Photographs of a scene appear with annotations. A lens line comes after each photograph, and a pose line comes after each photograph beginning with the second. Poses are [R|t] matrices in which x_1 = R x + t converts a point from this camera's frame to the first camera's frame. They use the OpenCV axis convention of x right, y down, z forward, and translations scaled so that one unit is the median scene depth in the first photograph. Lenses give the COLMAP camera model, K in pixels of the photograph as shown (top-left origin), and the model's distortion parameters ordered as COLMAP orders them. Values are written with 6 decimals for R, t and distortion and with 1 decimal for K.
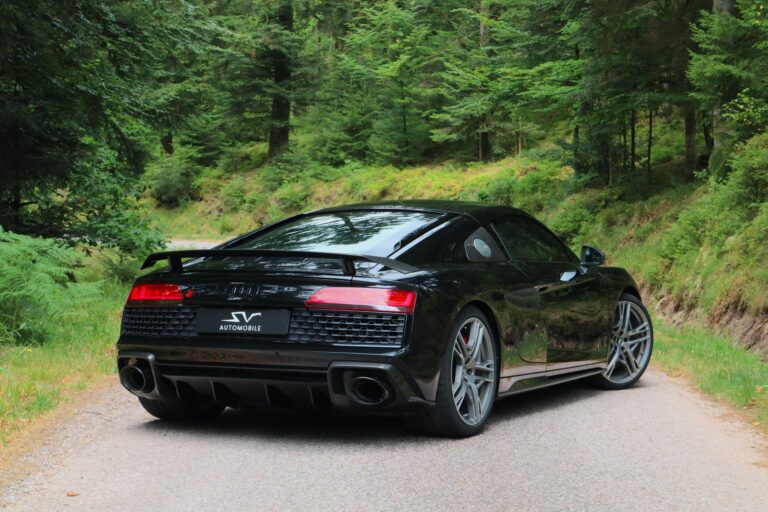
lens RADIAL K [[1564.8, 0, 384.0], [0, 1564.8, 256.0], [0, 0, 1]] dist [0.043742, -0.004683]
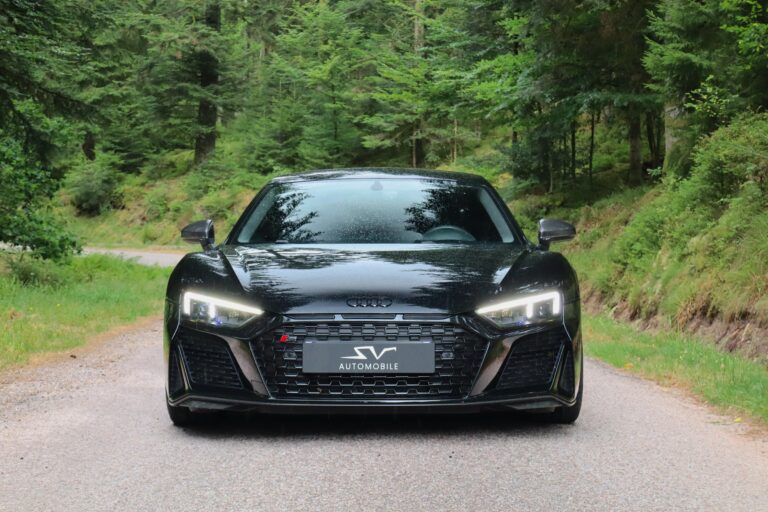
lens RADIAL K [[1564.8, 0, 384.0], [0, 1564.8, 256.0], [0, 0, 1]] dist [0.043742, -0.004683]
pose [[0.998940, 0.007043, 0.045495, -0.000493], [-0.006548, 0.999918, -0.011017, 0.003907], [-0.045569, 0.010708, 0.998904, 0.037958]]
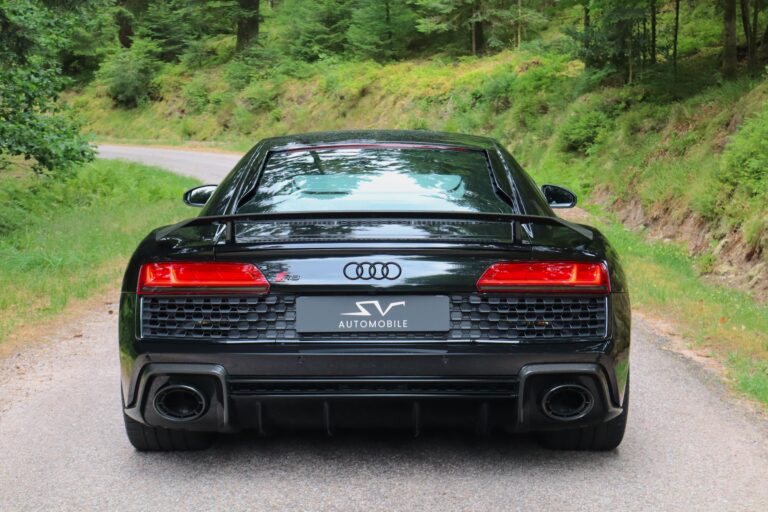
lens RADIAL K [[1564.8, 0, 384.0], [0, 1564.8, 256.0], [0, 0, 1]] dist [0.043742, -0.004683]
pose [[0.999980, -0.003333, 0.005429, 0.006381], [0.002969, 0.997834, 0.065715, -0.006296], [-0.005637, -0.065698, 0.997824, 0.121537]]
